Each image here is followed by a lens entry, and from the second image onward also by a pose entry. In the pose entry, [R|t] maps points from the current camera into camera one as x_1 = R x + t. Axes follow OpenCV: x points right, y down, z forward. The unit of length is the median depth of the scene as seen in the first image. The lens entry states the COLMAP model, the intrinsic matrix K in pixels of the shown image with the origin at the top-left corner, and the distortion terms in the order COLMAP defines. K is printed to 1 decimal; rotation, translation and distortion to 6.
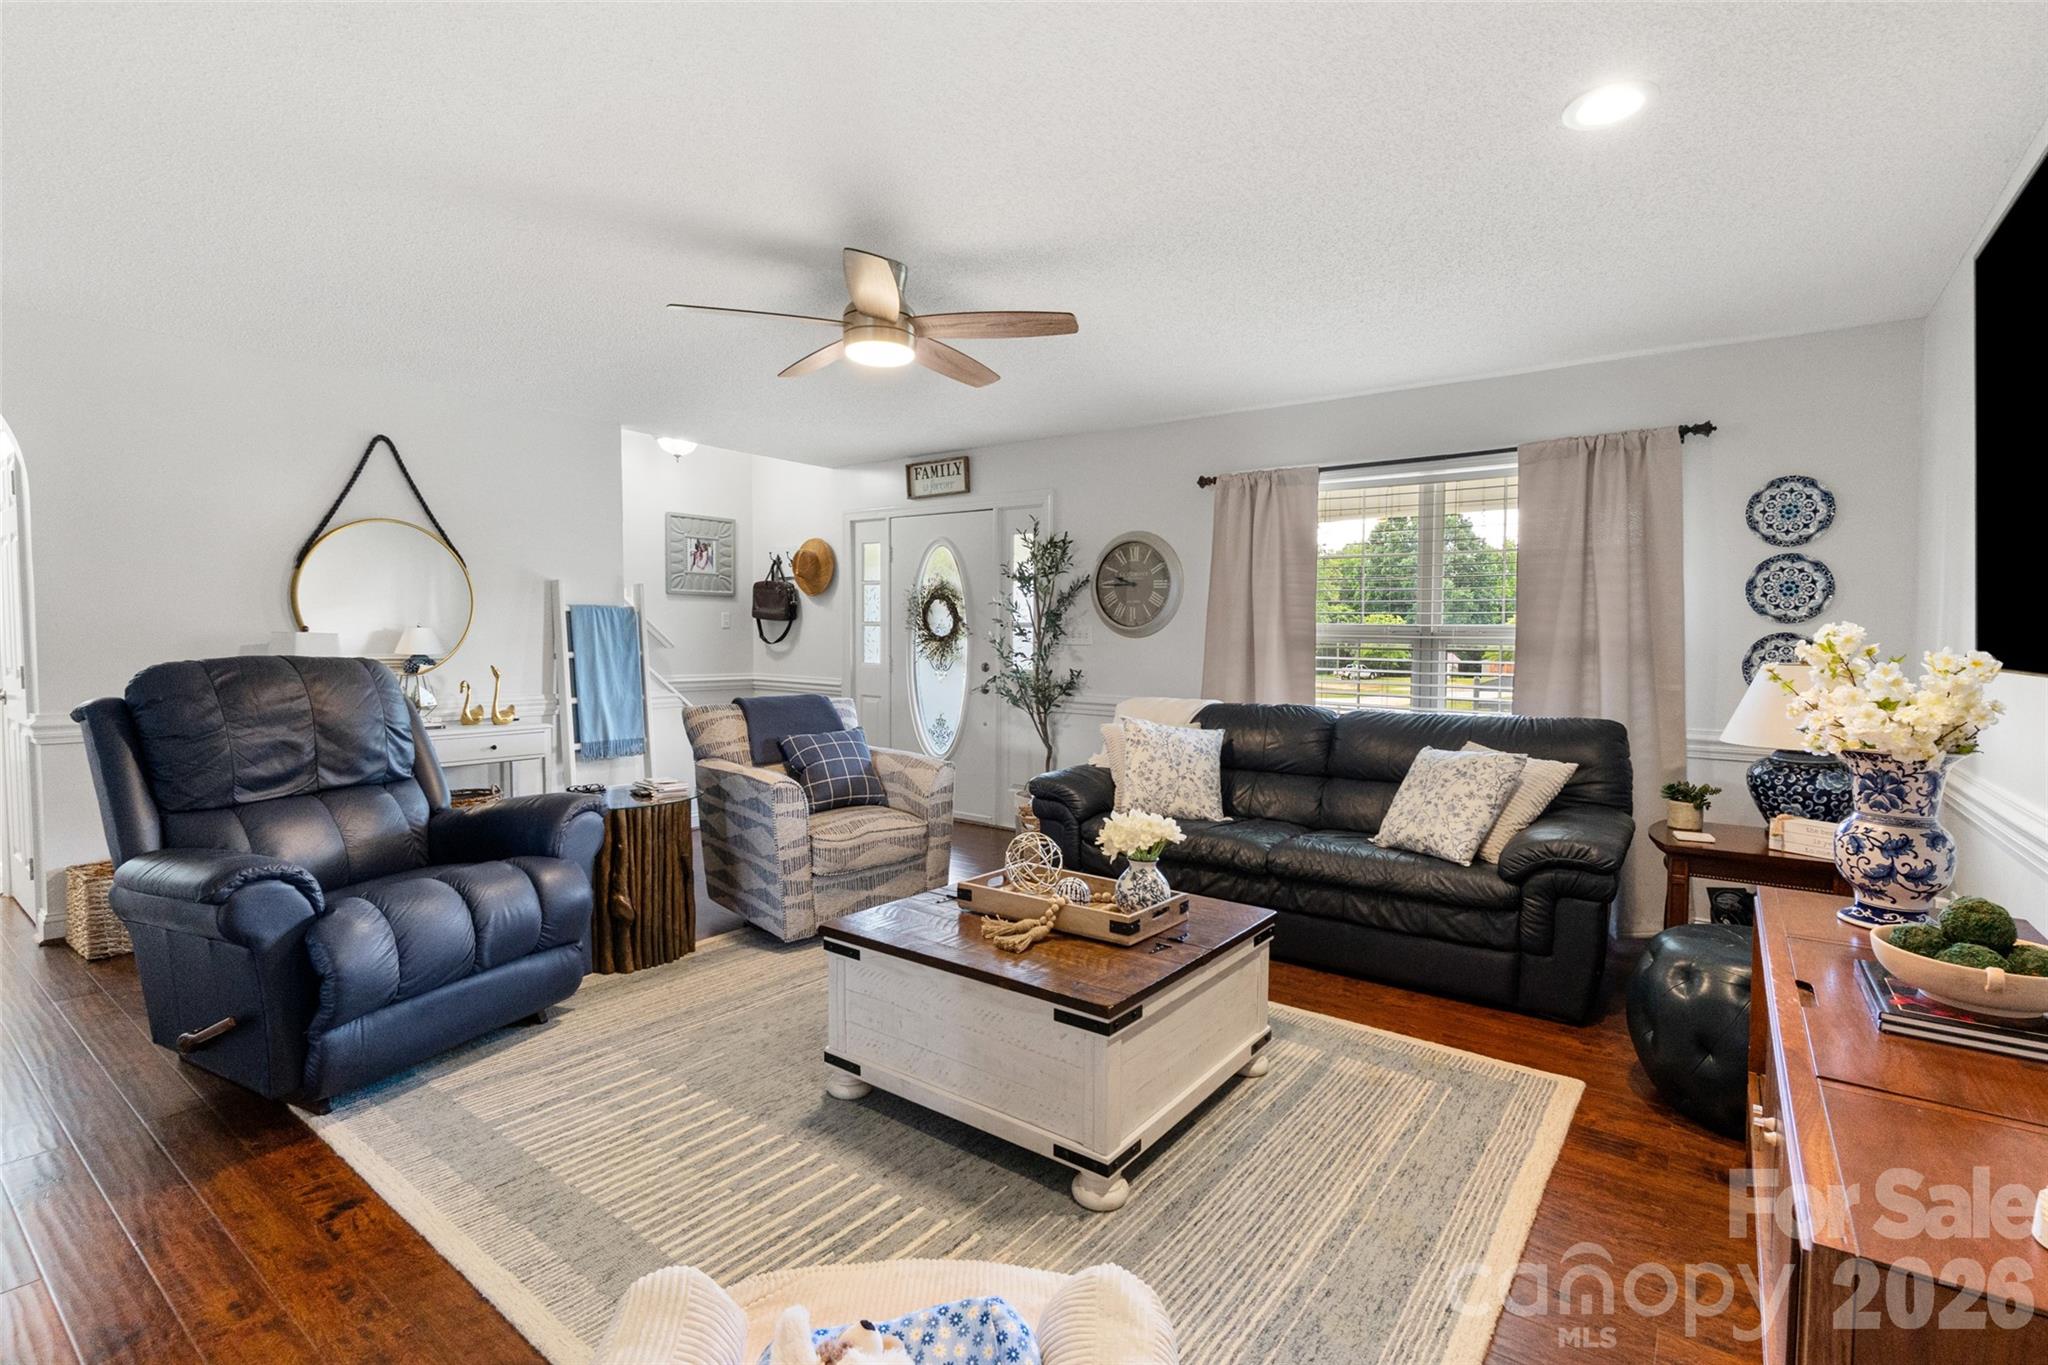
lens RADIAL K [[961.1, 0, 1034.9], [0, 961.1, 615.7], [0, 0, 1]] dist [-0.002789, -0.000724]
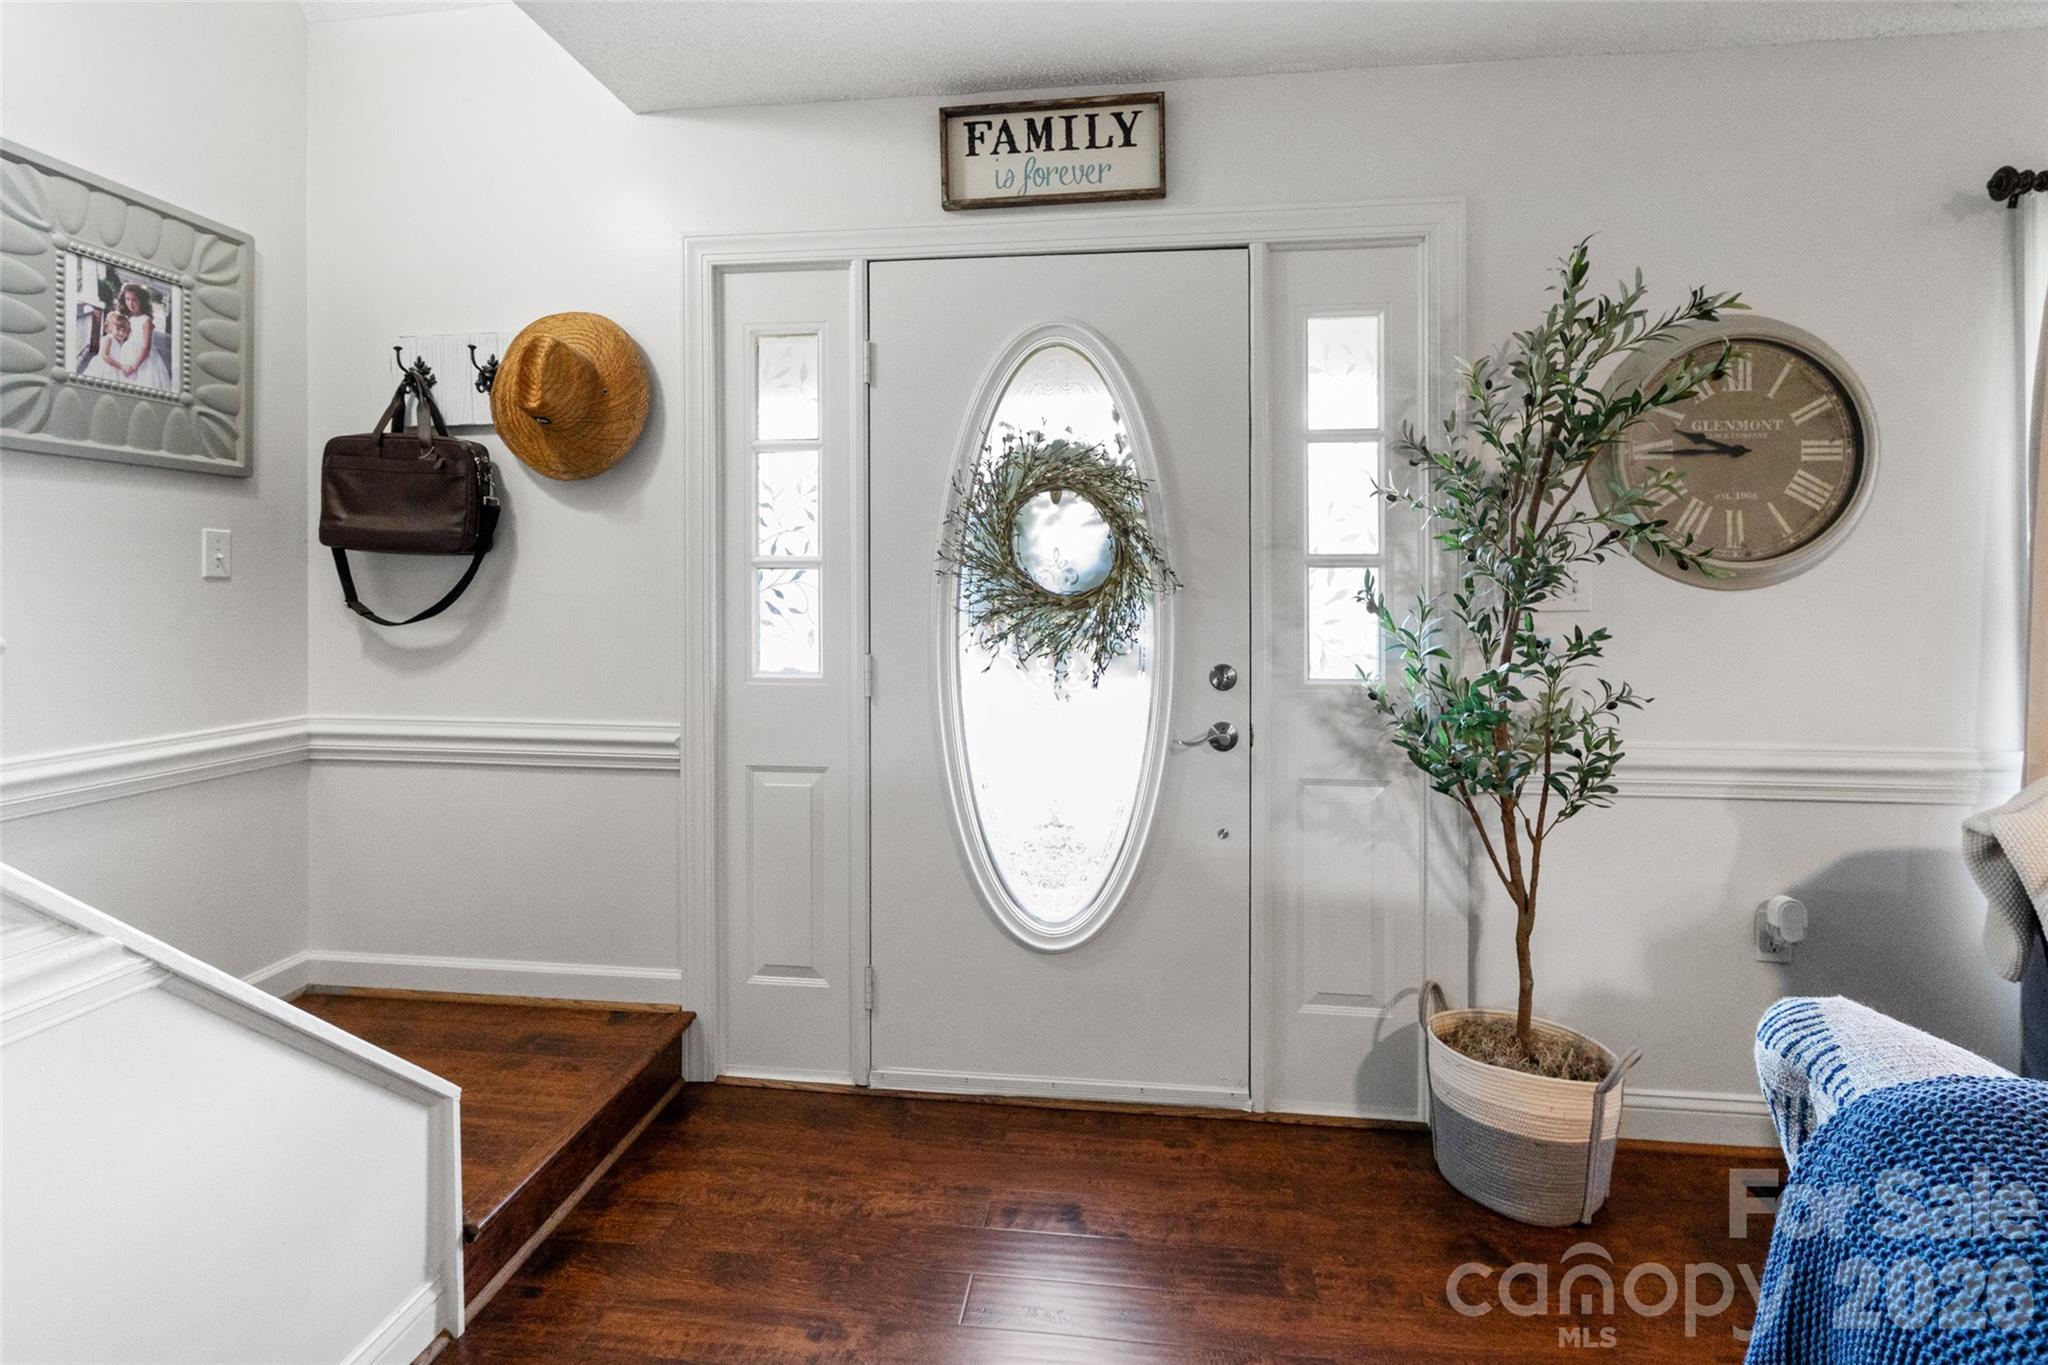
lens RADIAL K [[985.5, 0, 1024.4], [0, 985.5, 546.8], [0, 0, 1]] dist [0.000837, -0.000010]
pose [[0.869168, 0.006928, 0.494468, -0.272188], [0.001813, 0.999850, -0.017196, 0.009394], [-0.494513, 0.015843, 0.869026, 0.643727]]
